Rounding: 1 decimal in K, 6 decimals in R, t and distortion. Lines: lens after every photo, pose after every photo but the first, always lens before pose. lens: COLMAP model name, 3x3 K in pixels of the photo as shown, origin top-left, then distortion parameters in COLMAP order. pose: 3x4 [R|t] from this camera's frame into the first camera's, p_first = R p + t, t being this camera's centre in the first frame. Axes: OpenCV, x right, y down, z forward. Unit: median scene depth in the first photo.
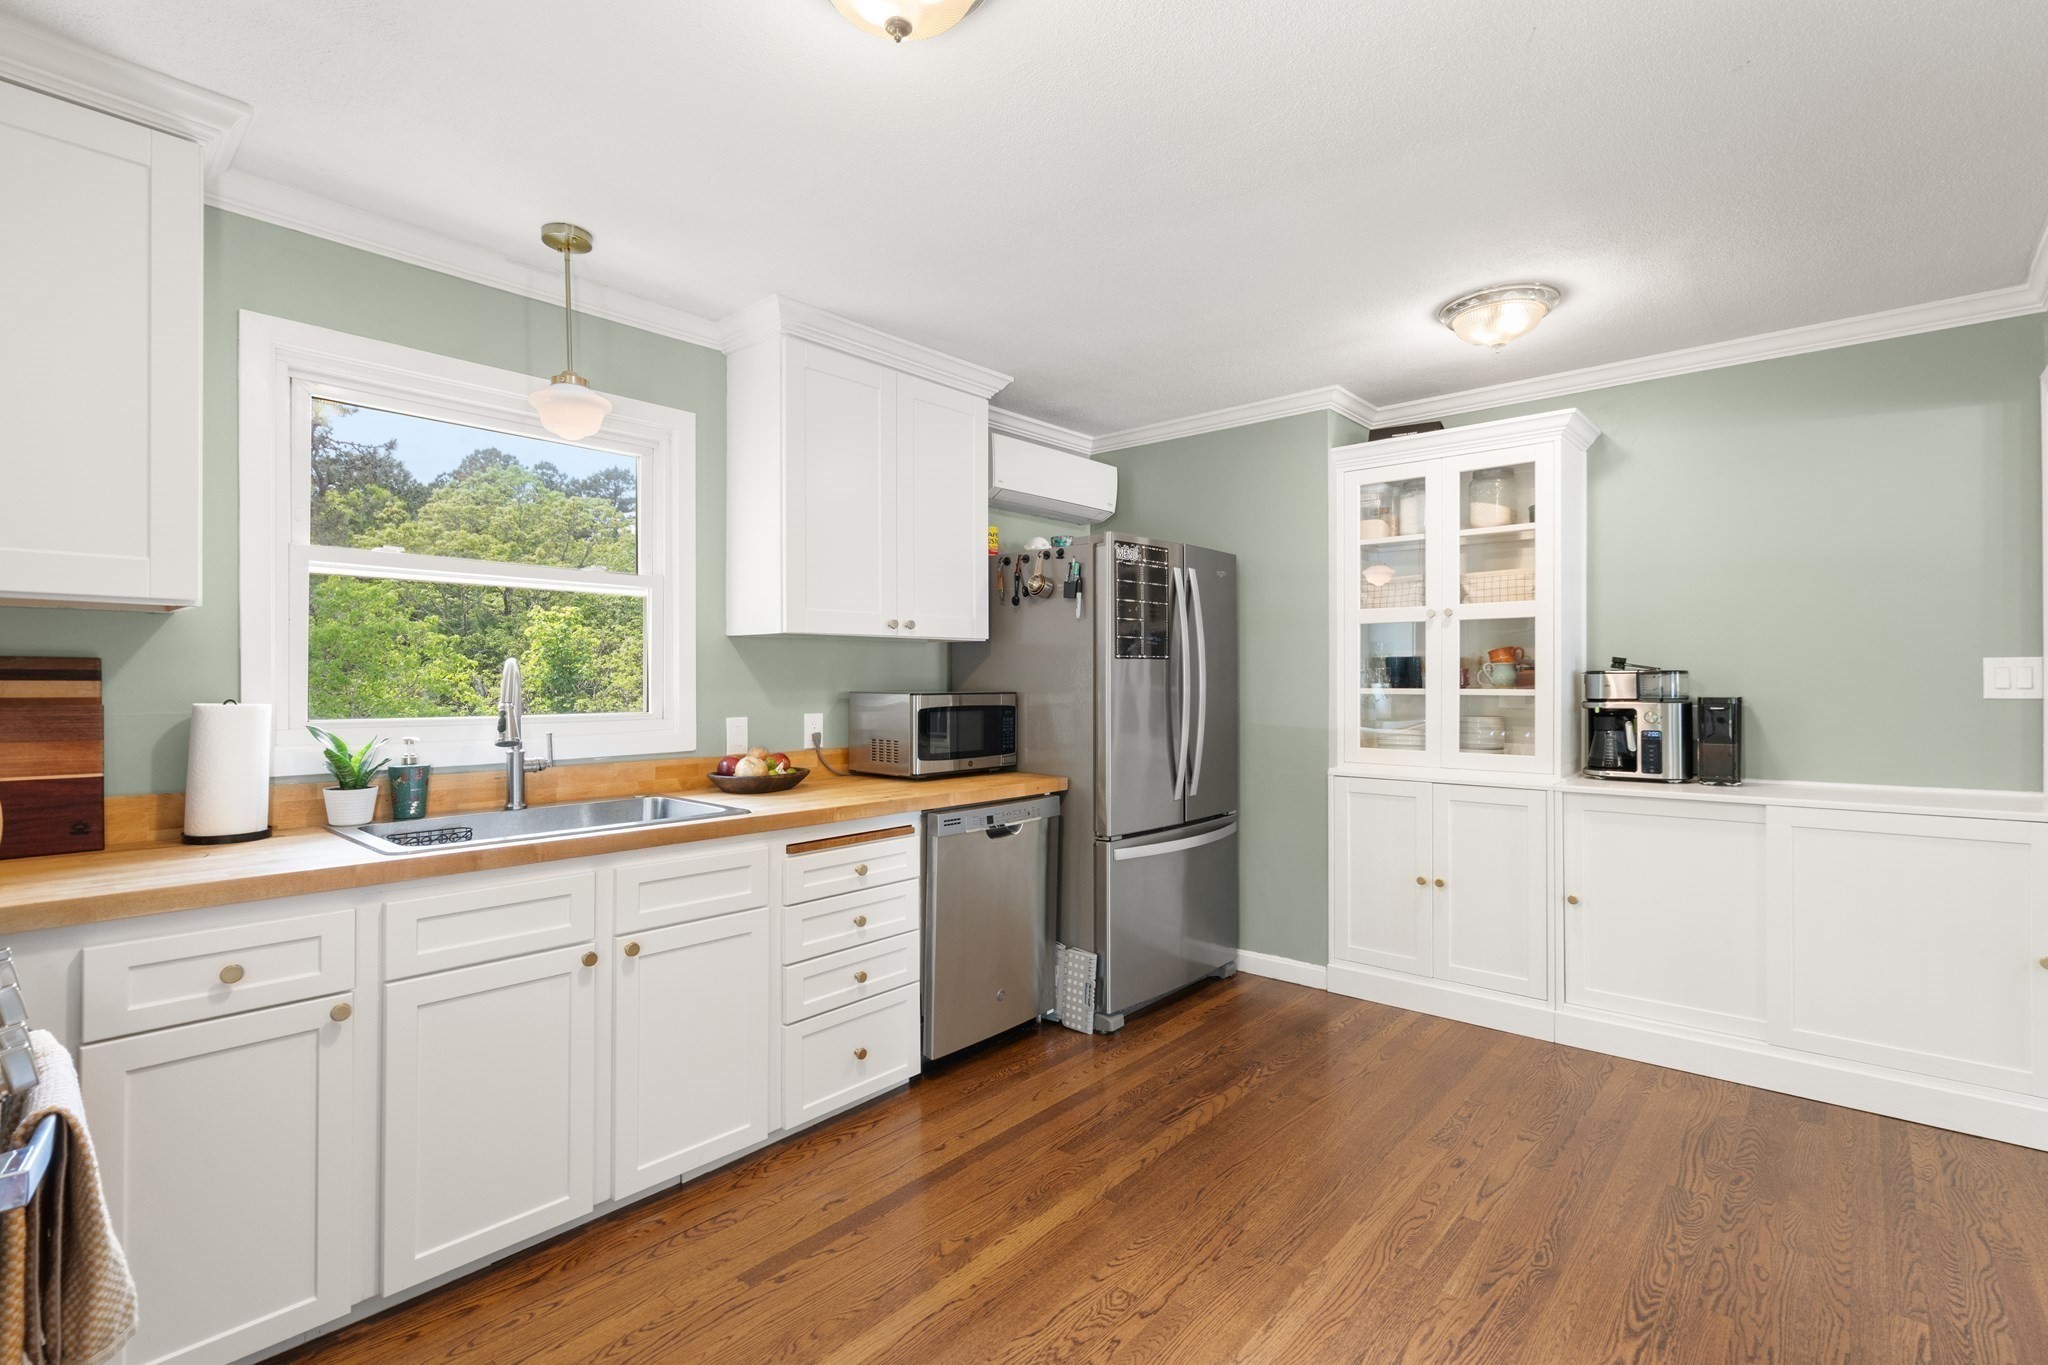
lens RADIAL K [[946.1, 0, 1021.9], [0, 946.1, 686.1], [0, 0, 1]] dist [-0.005654, 0.002305]
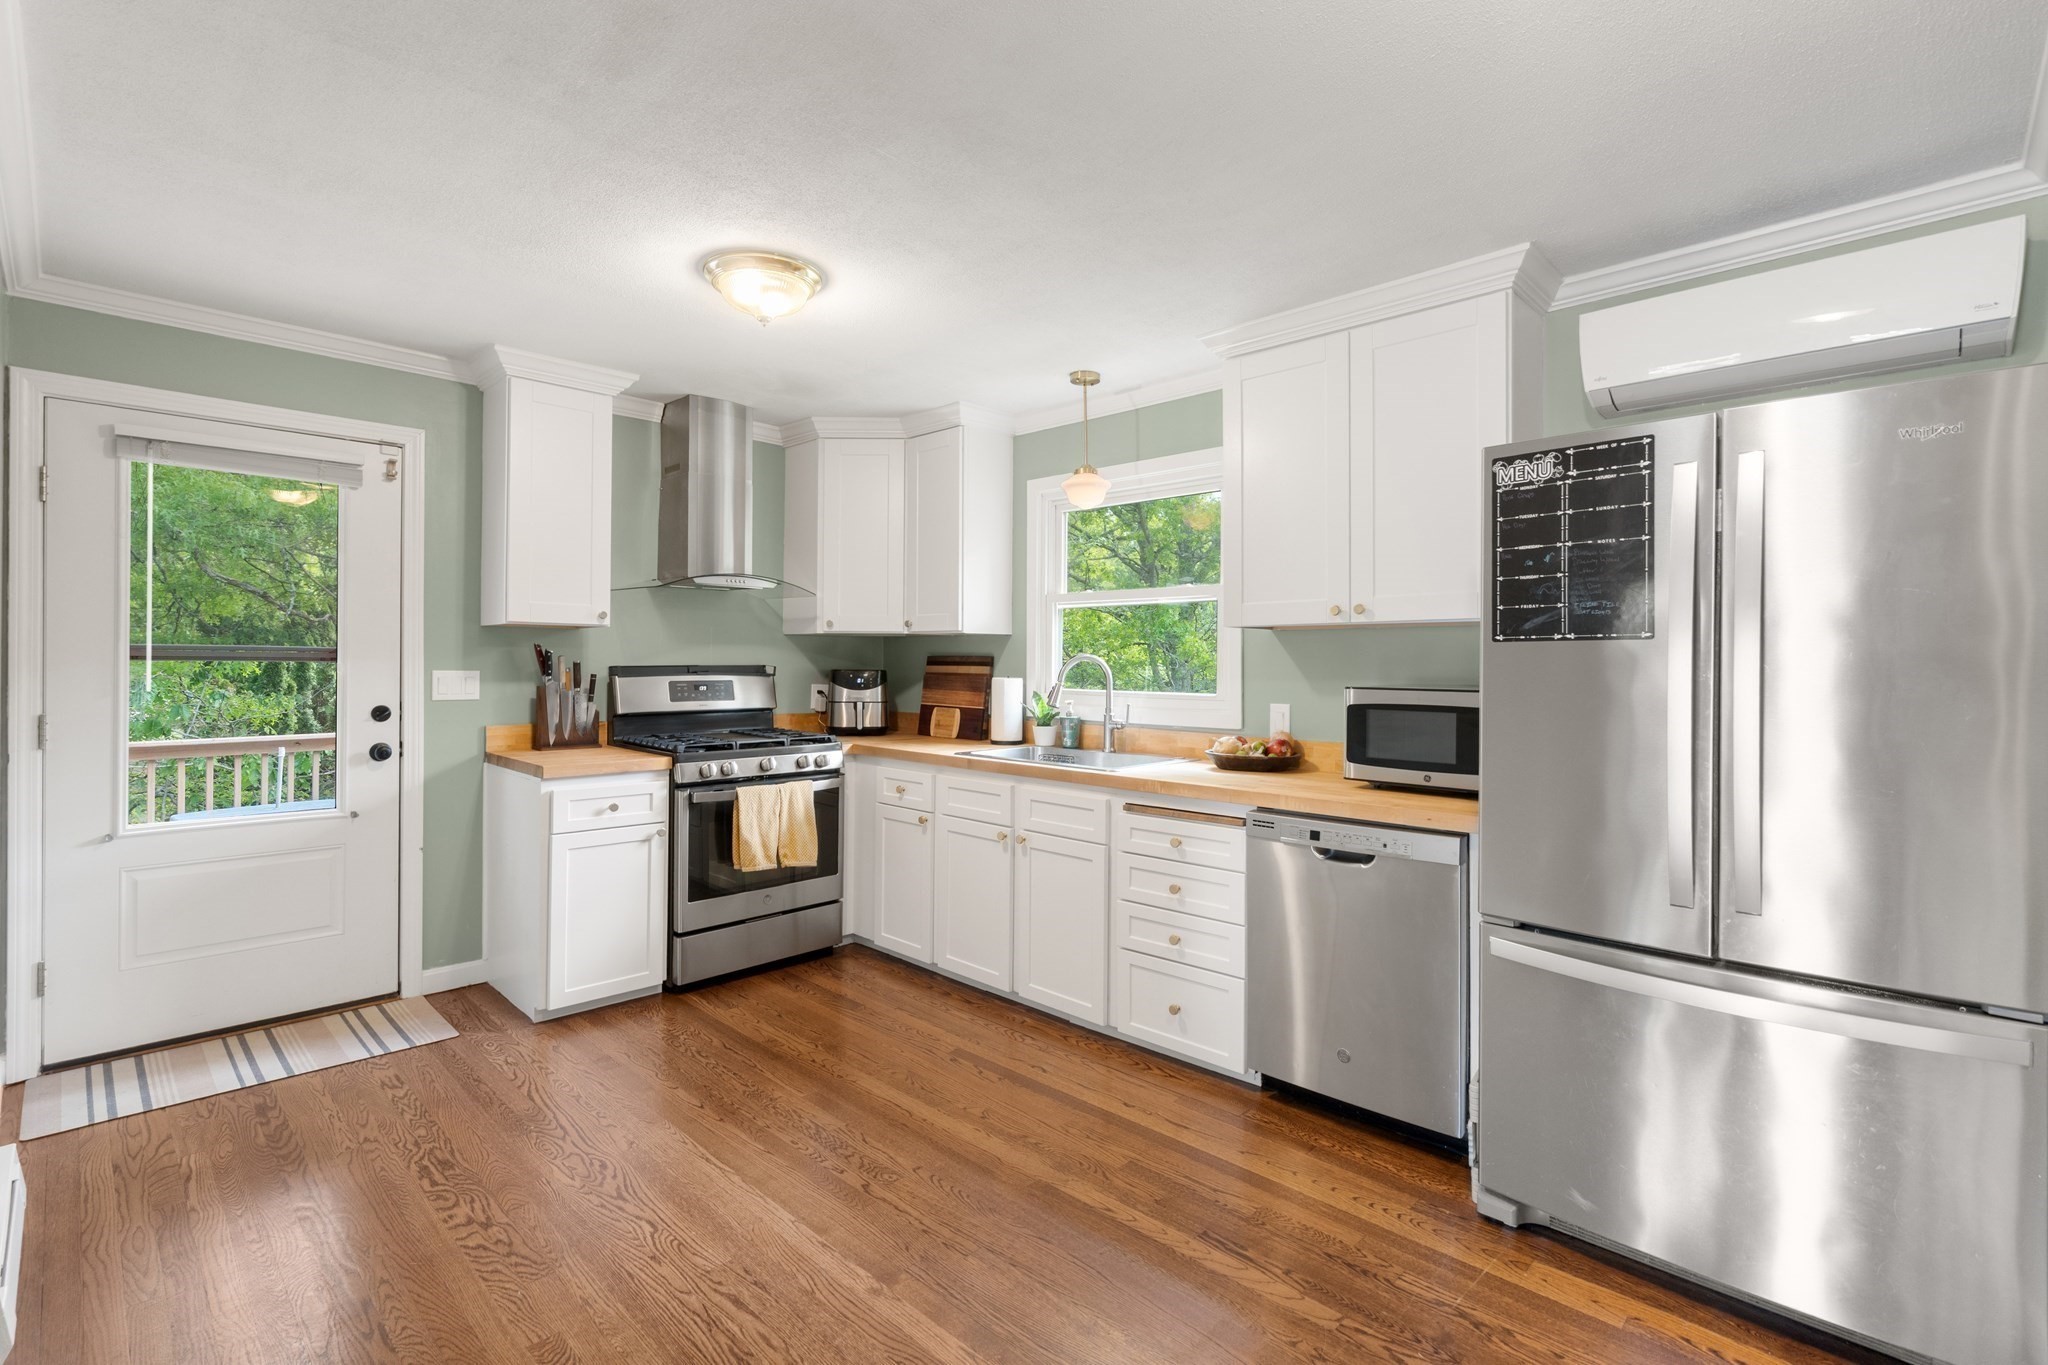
lens RADIAL K [[946.1, 0, 1030.0], [0, 946.1, 667.6], [0, 0, 1]] dist [-0.005654, 0.002305]
pose [[-0.050791, 0.004968, -0.998697, 0.932435], [-0.014054, 0.999885, 0.005688, -0.012935], [0.998610, 0.014325, -0.050716, 0.880051]]
